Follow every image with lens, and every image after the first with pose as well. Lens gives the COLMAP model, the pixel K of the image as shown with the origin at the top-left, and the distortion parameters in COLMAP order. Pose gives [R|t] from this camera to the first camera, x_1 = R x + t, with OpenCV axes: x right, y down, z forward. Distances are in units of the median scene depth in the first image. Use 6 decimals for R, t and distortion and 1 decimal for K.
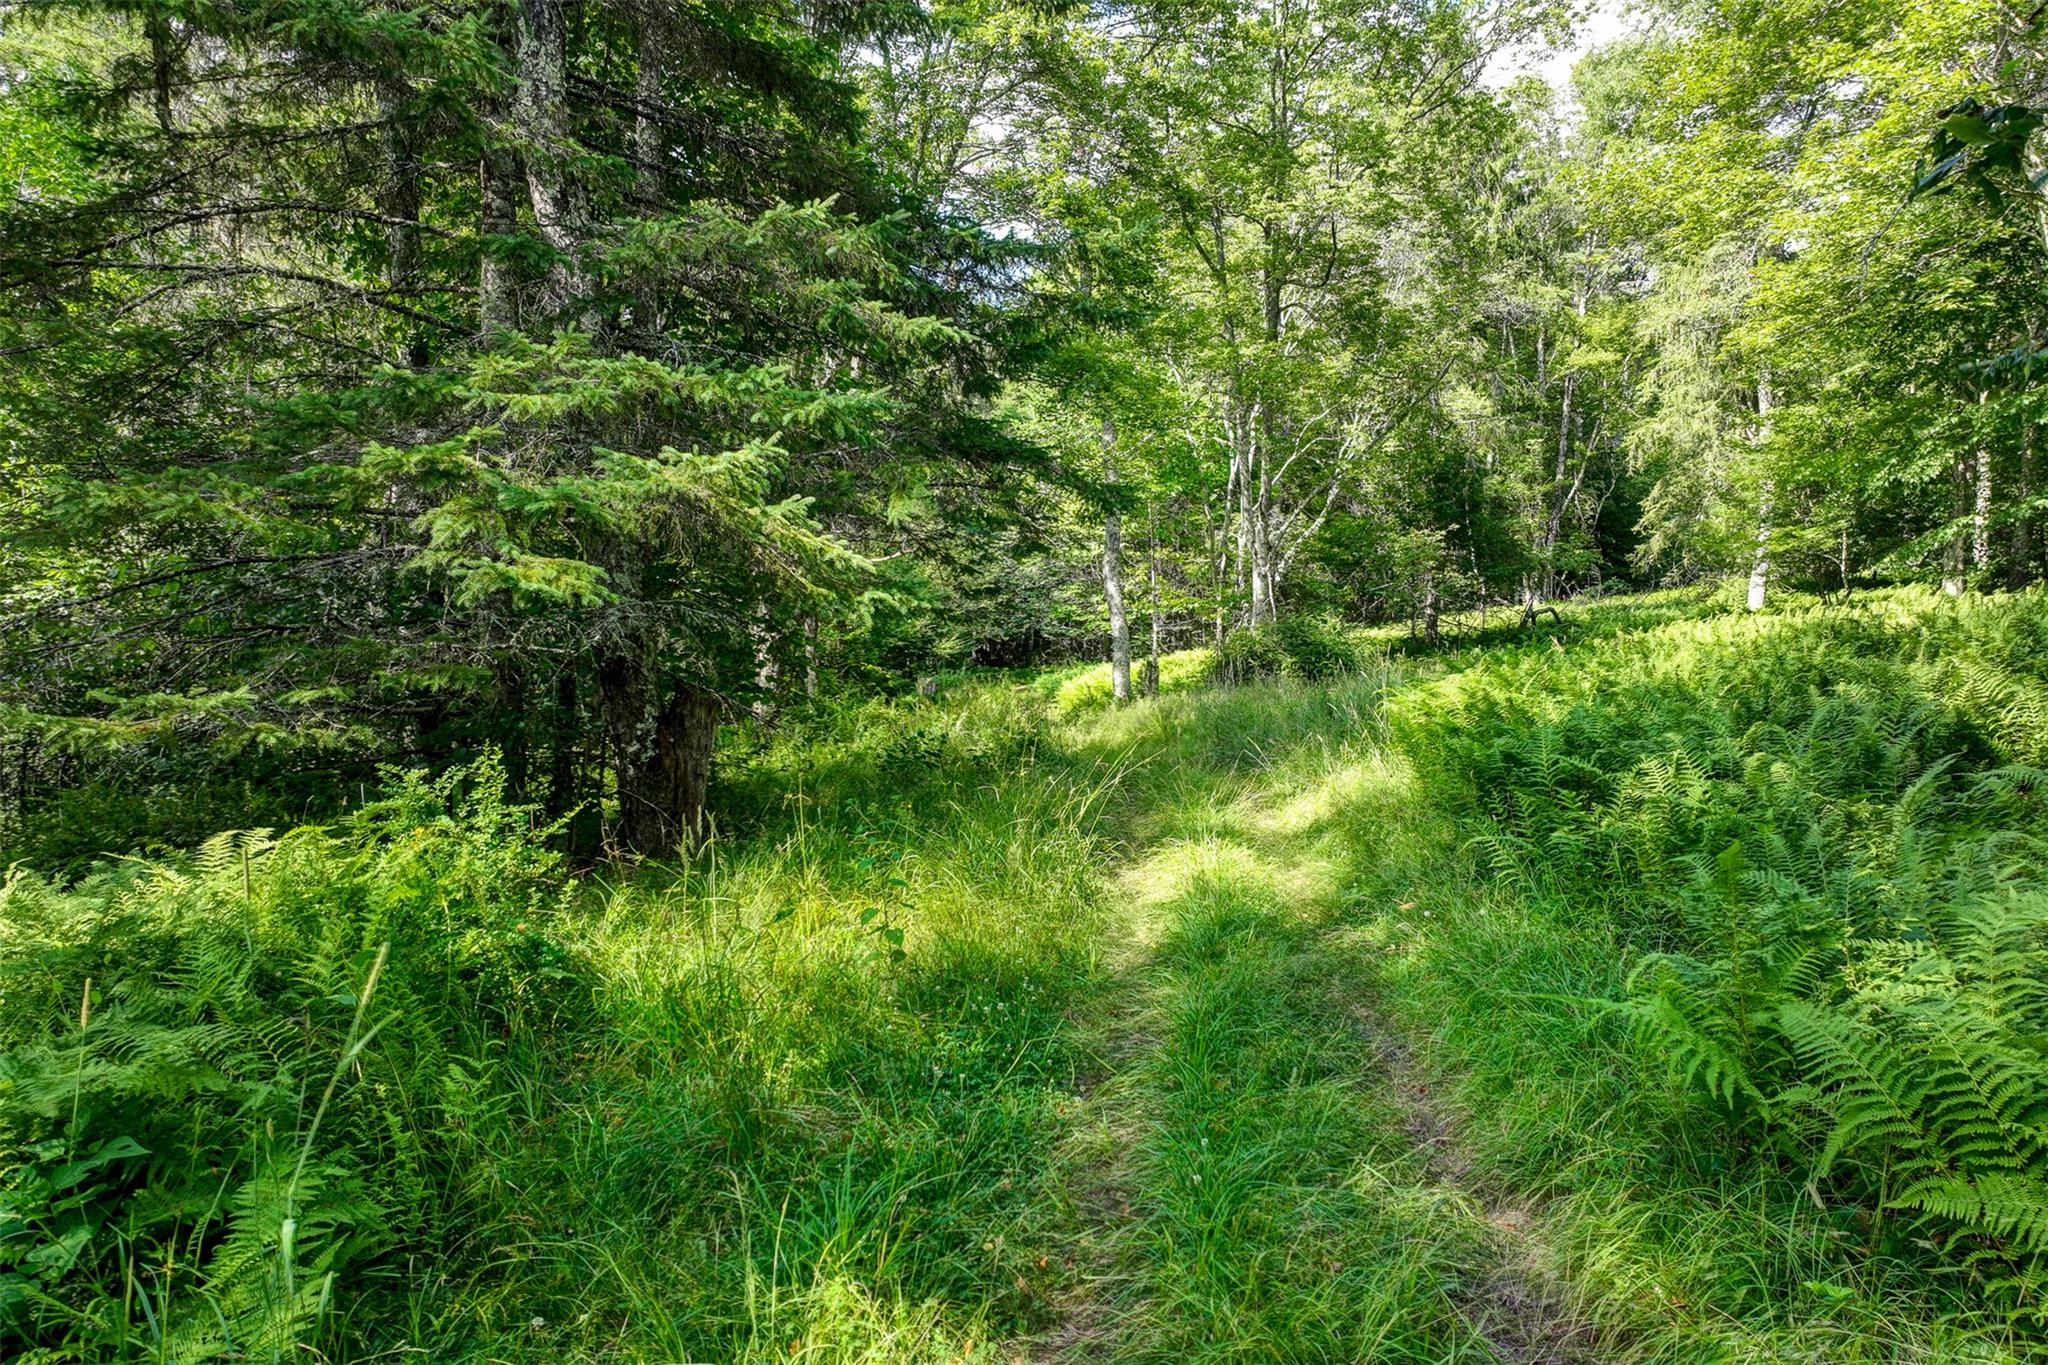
lens RADIAL K [[1414.2, 0, 1043.3], [0, 1414.2, 714.0], [0, 0, 1]] dist [0.009307, 0.002433]
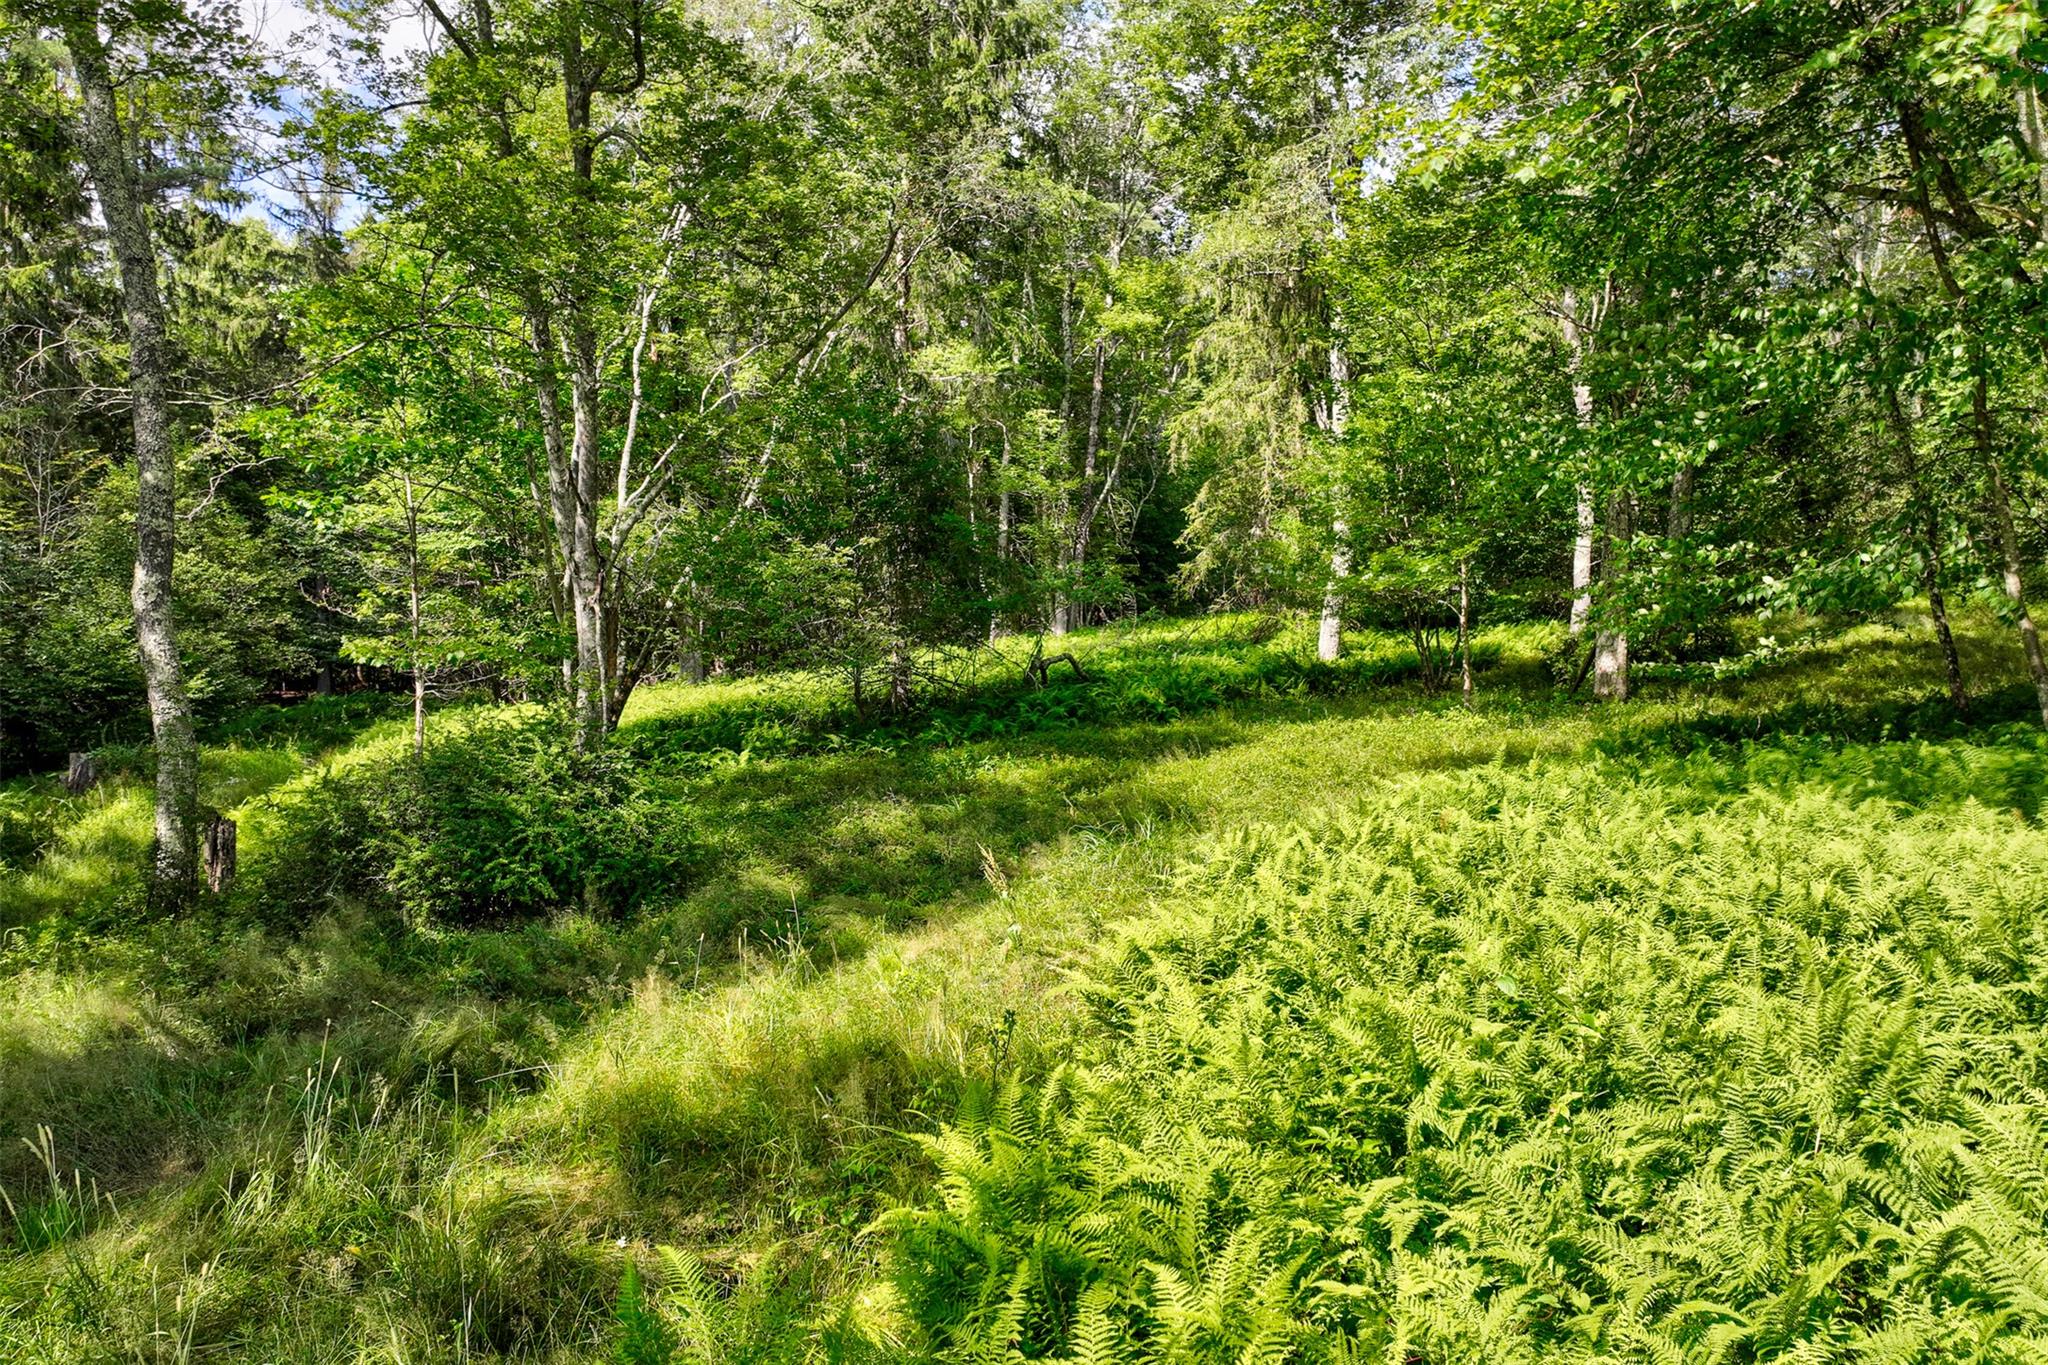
lens RADIAL K [[1414.2, 0, 1017.3], [0, 1414.2, 690.2], [0, 0, 1]] dist [0.009307, 0.002433]
pose [[0.960851, 0.003434, 0.277044, 0.118055], [-0.001154, 0.999964, -0.008390, -0.042793], [-0.277063, 0.007742, 0.960821, 0.279350]]
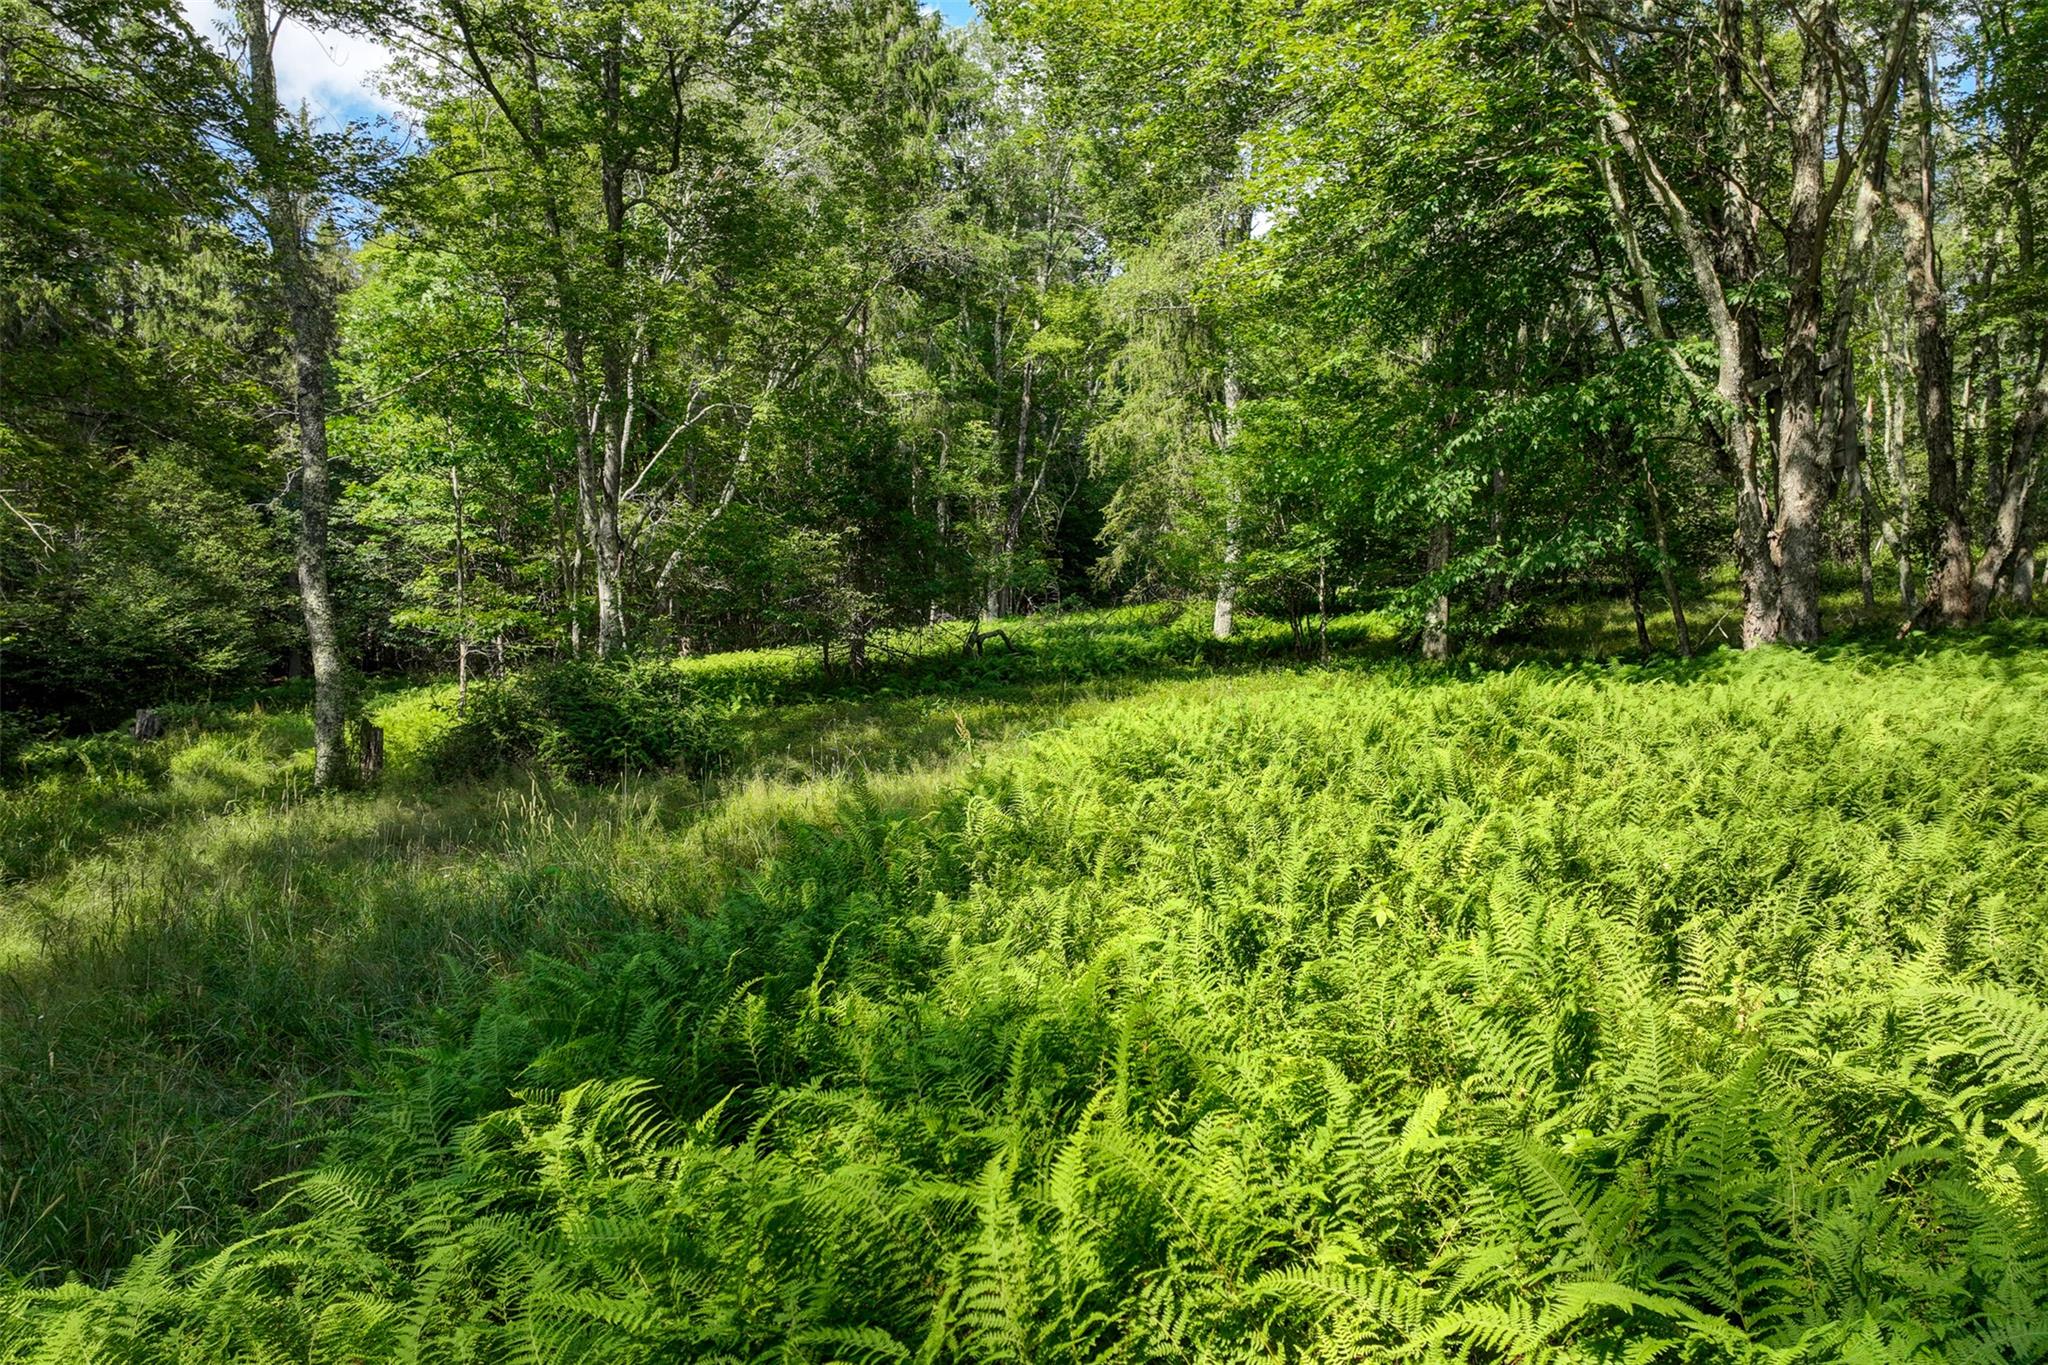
lens RADIAL K [[1414.2, 0, 1030.5], [0, 1414.2, 676.9], [0, 0, 1]] dist [0.009307, 0.002433]
pose [[0.942226, 0.009135, 0.334854, 0.084524], [-0.002264, 0.999779, -0.020903, -0.026000], [-0.334971, 0.018938, 0.942038, 0.185176]]
